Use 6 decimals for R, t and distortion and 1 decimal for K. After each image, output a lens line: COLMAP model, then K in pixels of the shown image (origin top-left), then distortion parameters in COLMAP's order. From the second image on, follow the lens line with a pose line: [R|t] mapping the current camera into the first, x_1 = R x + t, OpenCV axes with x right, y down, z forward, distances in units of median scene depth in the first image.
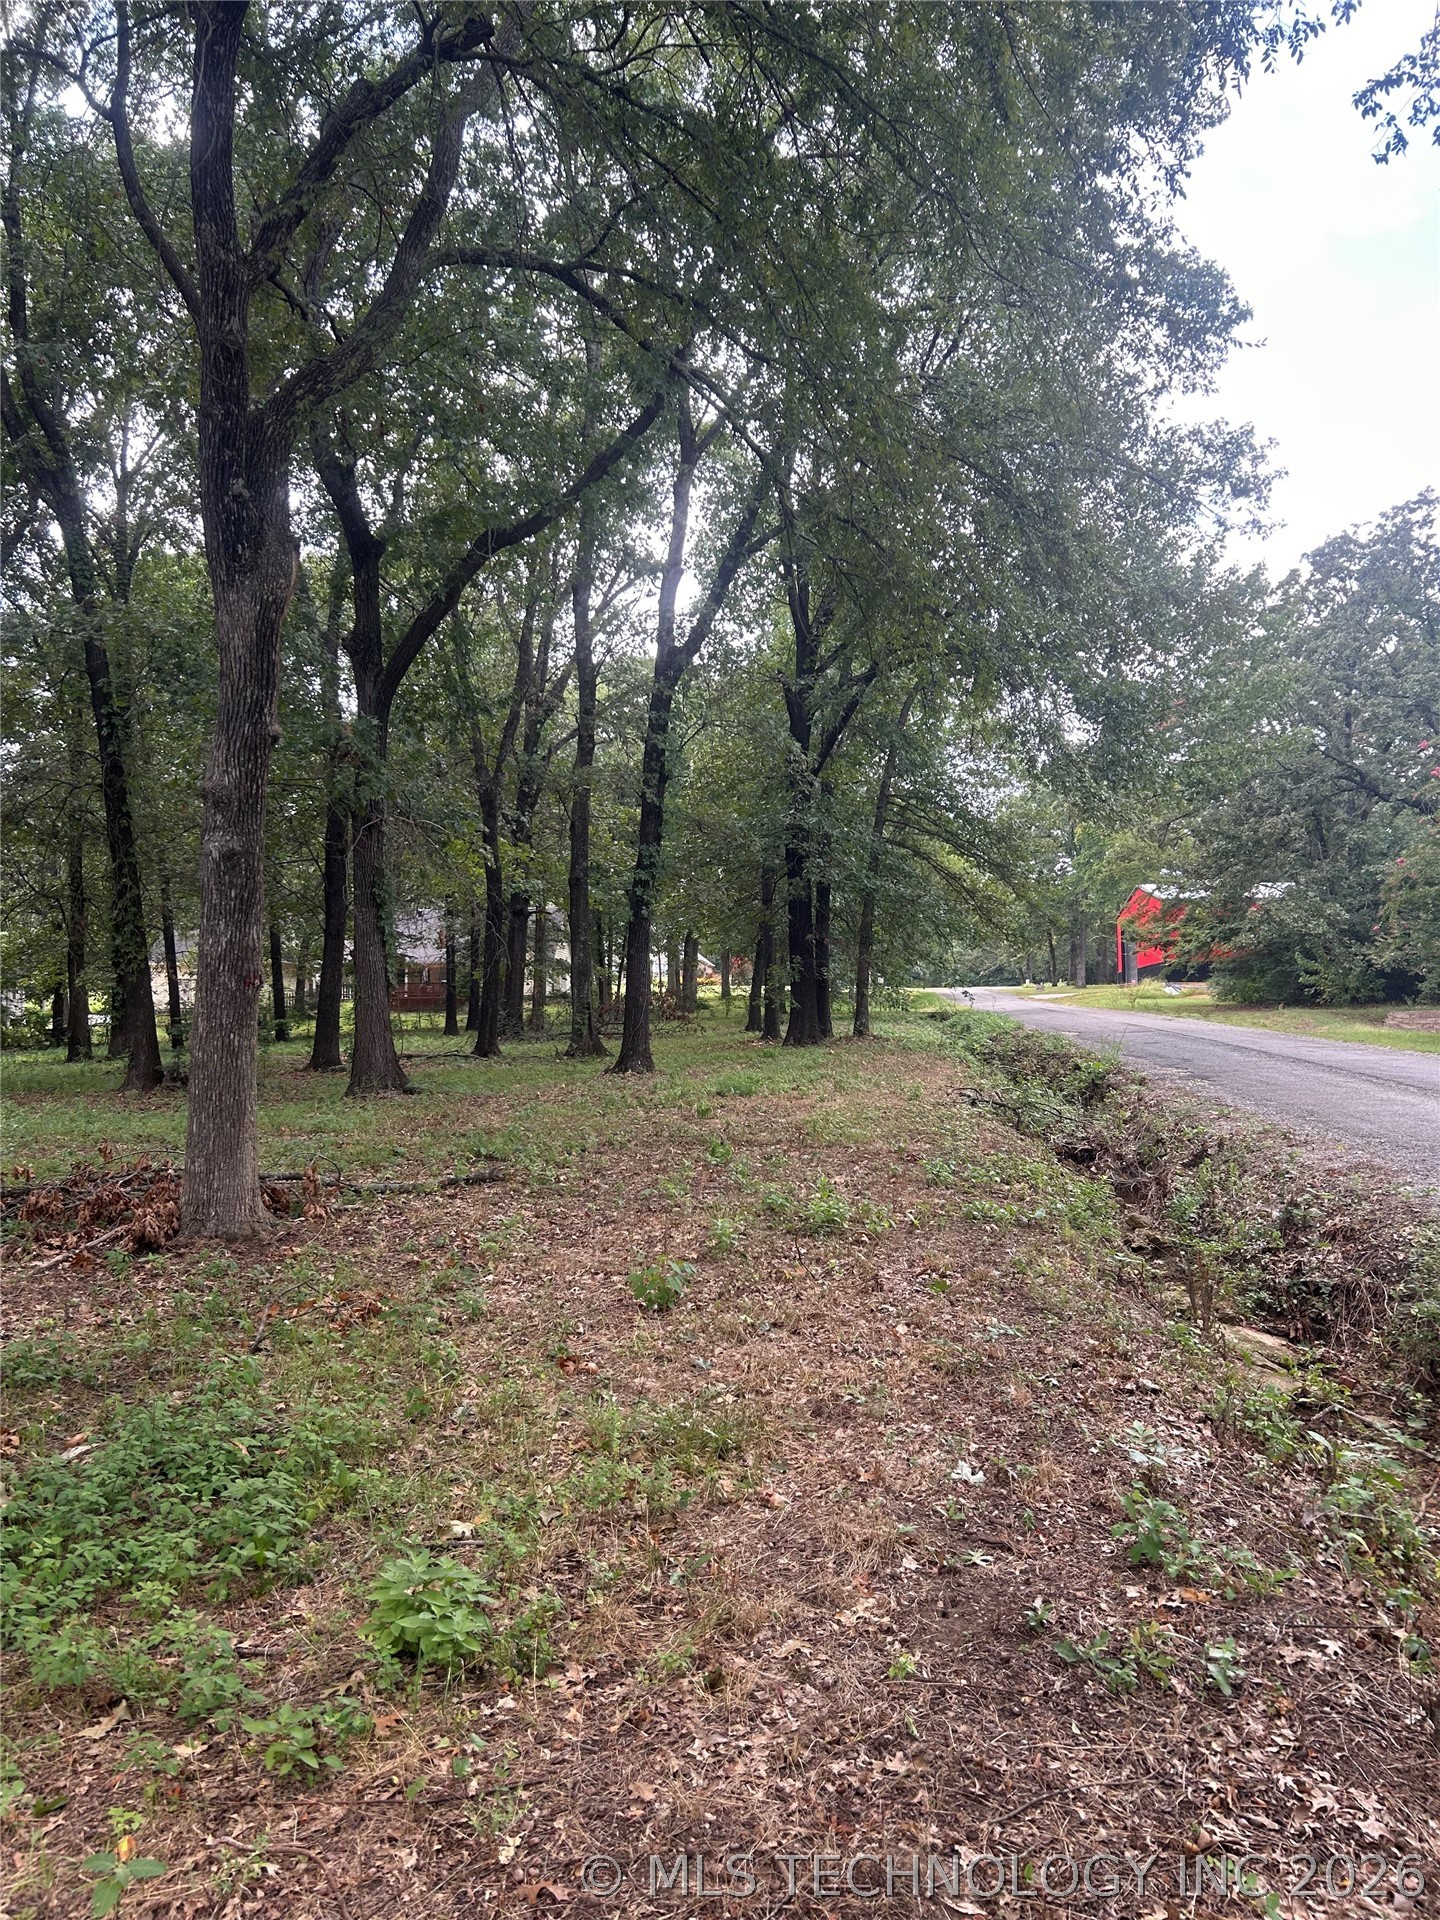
lens RADIAL K [[1470.5, 0, 744.6], [0, 1470.5, 956.7], [0, 0, 1]] dist [0.074195, -0.079576]
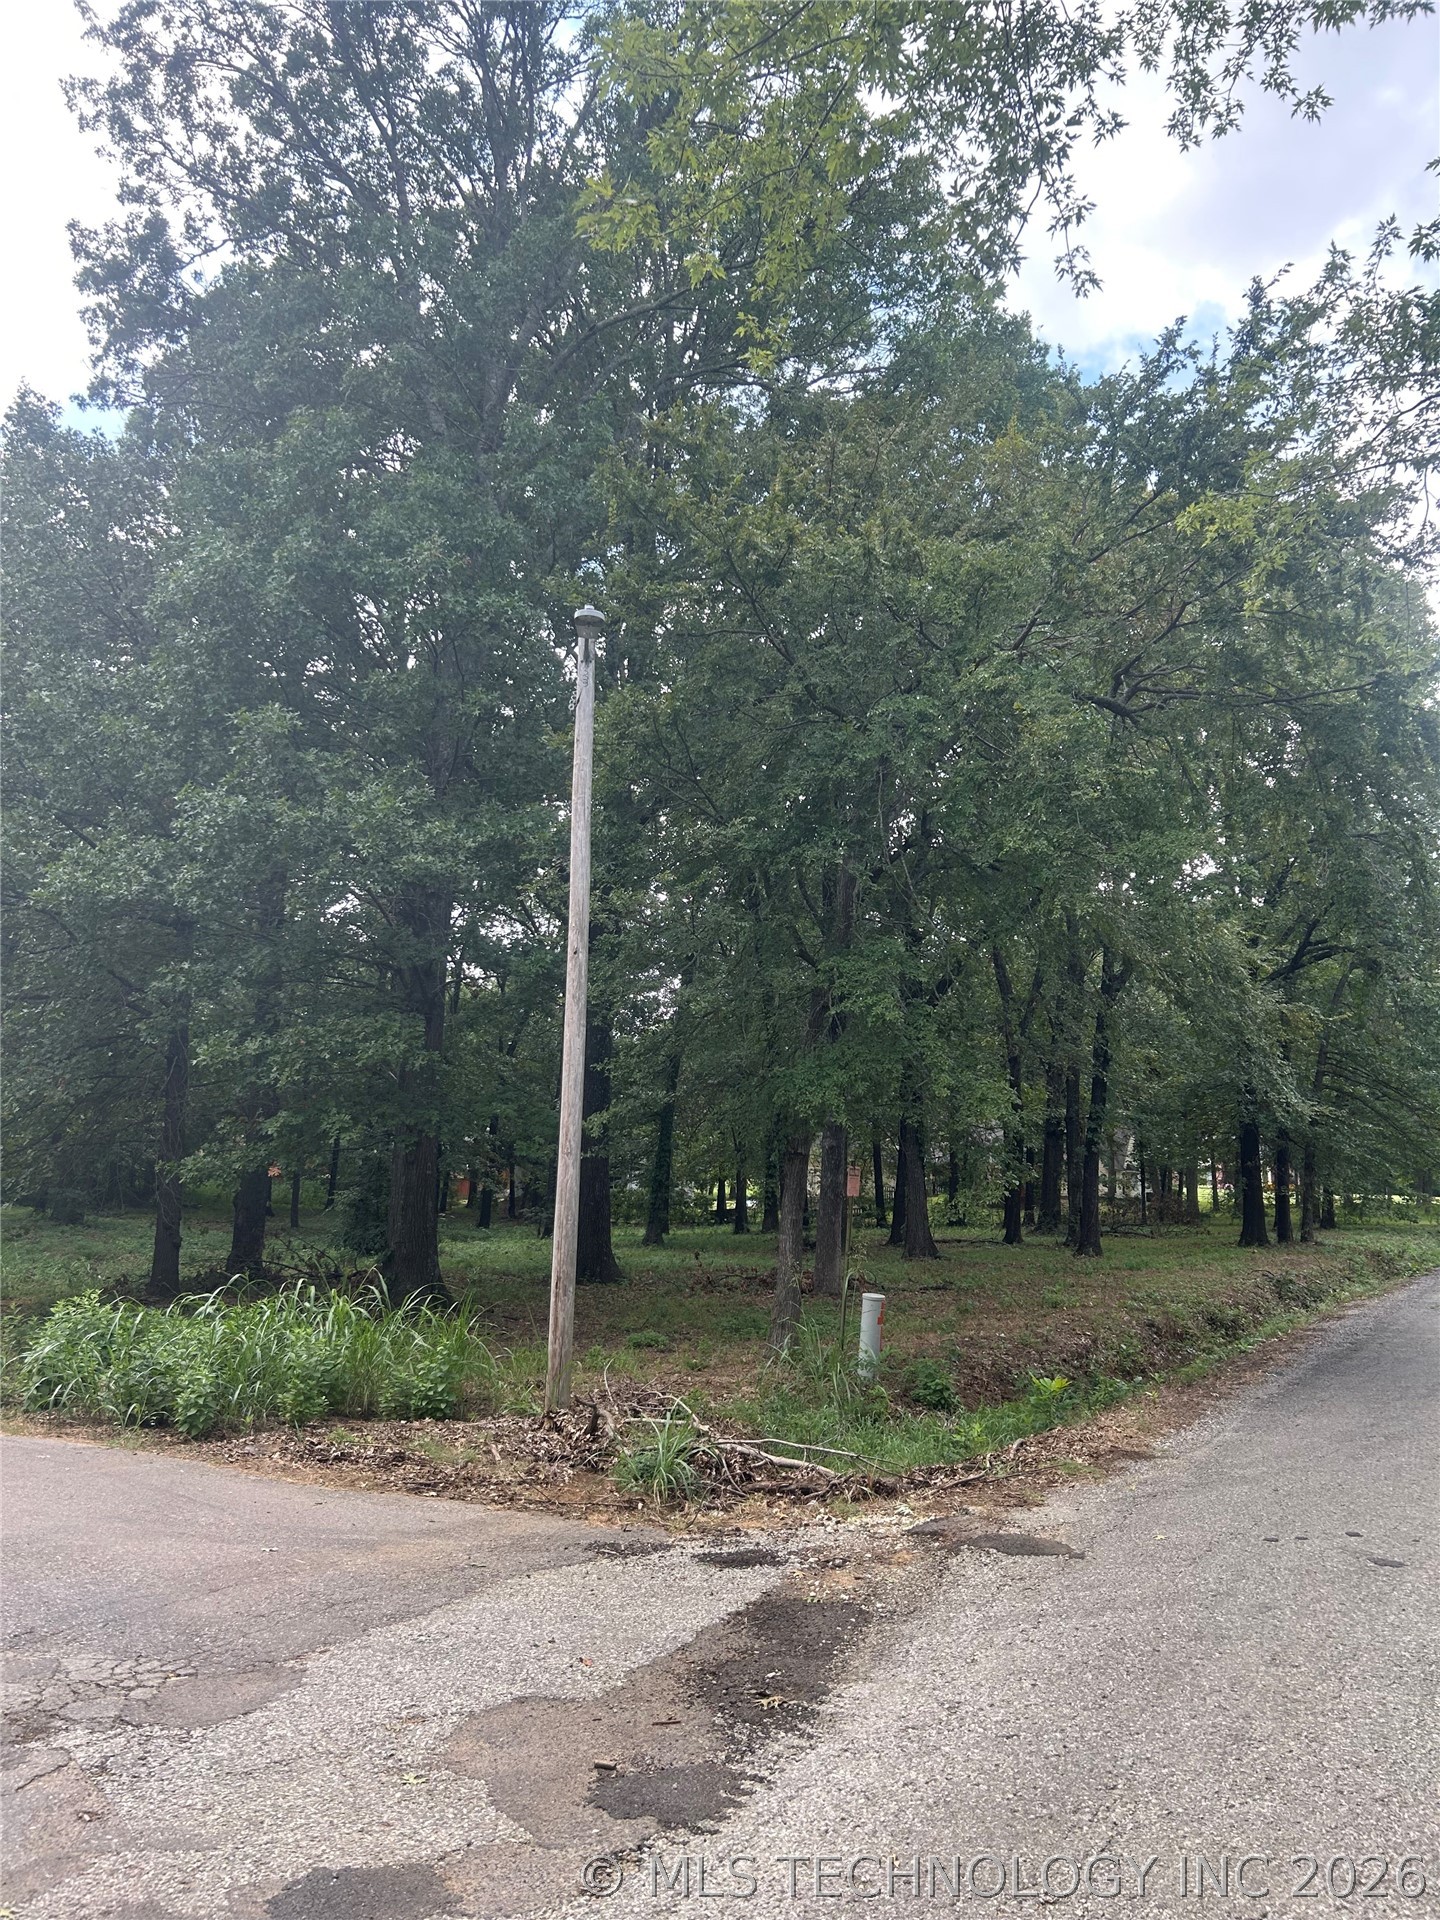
lens RADIAL K [[1470.5, 0, 744.6], [0, 1470.5, 956.7], [0, 0, 1]] dist [0.074195, -0.079576]
pose [[0.919797, -0.029666, -0.391271, 0.123813], [-0.021647, 0.991783, -0.126084, -0.016195], [0.391797, 0.124442, 0.911597, -0.338720]]
